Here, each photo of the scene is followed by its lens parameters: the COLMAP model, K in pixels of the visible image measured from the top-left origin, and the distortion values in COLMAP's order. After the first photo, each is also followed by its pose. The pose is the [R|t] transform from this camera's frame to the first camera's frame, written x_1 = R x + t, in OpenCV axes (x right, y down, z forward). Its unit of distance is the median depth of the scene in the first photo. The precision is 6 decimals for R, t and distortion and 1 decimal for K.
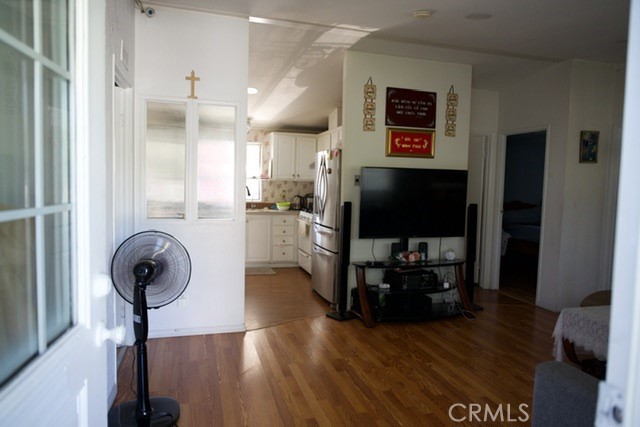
lens RADIAL K [[438.8, 0, 319.8], [0, 438.8, 215.1], [0, 0, 1]] dist [-0.007103, -0.001199]
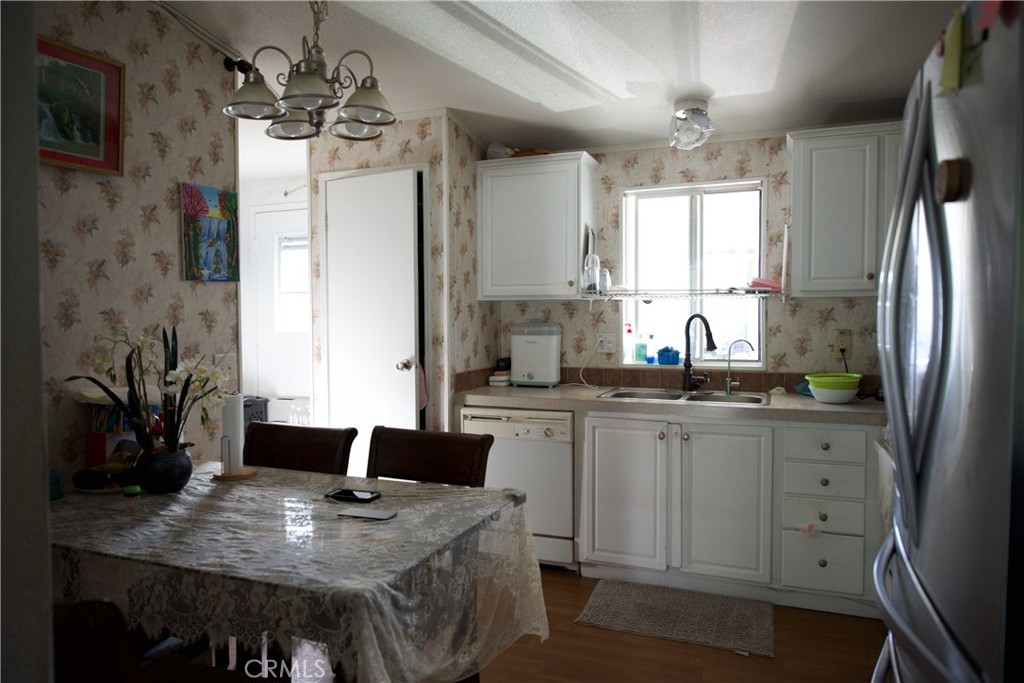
lens RADIAL K [[702.0, 0, 513.8], [0, 702.0, 340.7], [0, 0, 1]] dist [-0.007103, -0.001199]
pose [[0.779715, -0.004635, -0.626118, 0.040159], [-0.014317, 0.999579, -0.025229, -0.035683], [0.625971, 0.028636, 0.779320, 0.512303]]
